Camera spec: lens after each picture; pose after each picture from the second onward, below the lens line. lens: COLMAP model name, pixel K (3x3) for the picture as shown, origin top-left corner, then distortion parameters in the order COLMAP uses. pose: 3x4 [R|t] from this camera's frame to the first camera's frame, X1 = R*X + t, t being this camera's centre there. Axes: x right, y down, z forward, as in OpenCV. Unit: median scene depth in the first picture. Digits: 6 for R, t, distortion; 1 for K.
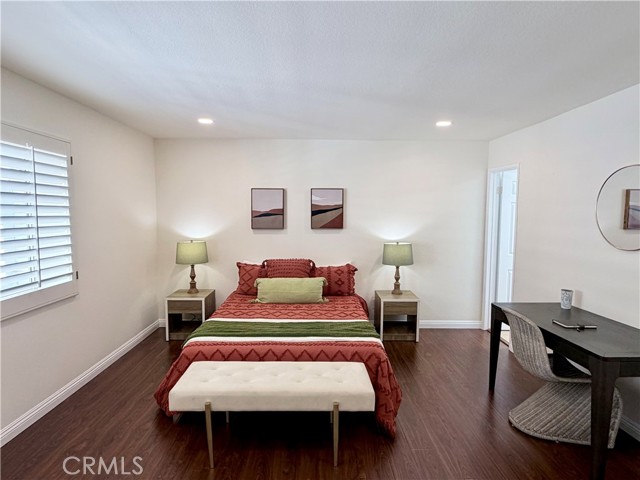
lens RADIAL K [[352.5, 0, 318.7], [0, 352.5, 240.0], [0, 0, 1]] dist [0.005484, 0.002183]
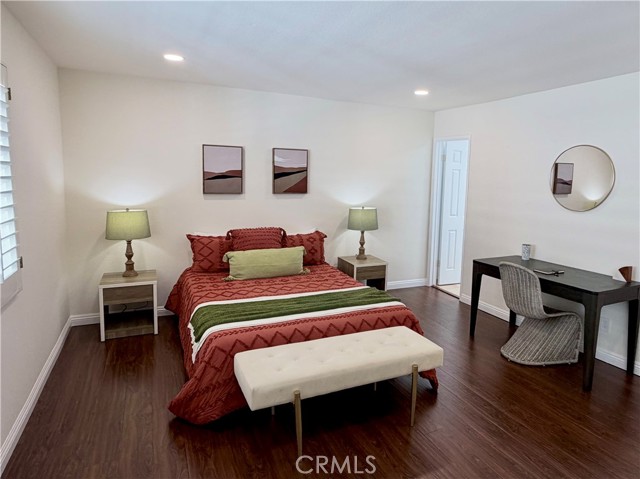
lens RADIAL K [[388.3, 0, 323.8], [0, 388.3, 219.8], [0, 0, 1]] dist [0.007845, -0.001837]
pose [[0.911228, -0.028402, 0.410921, -0.336411], [0.011694, 0.999002, 0.043117, -0.006225], [-0.411735, -0.034484, 0.910651, 0.050906]]
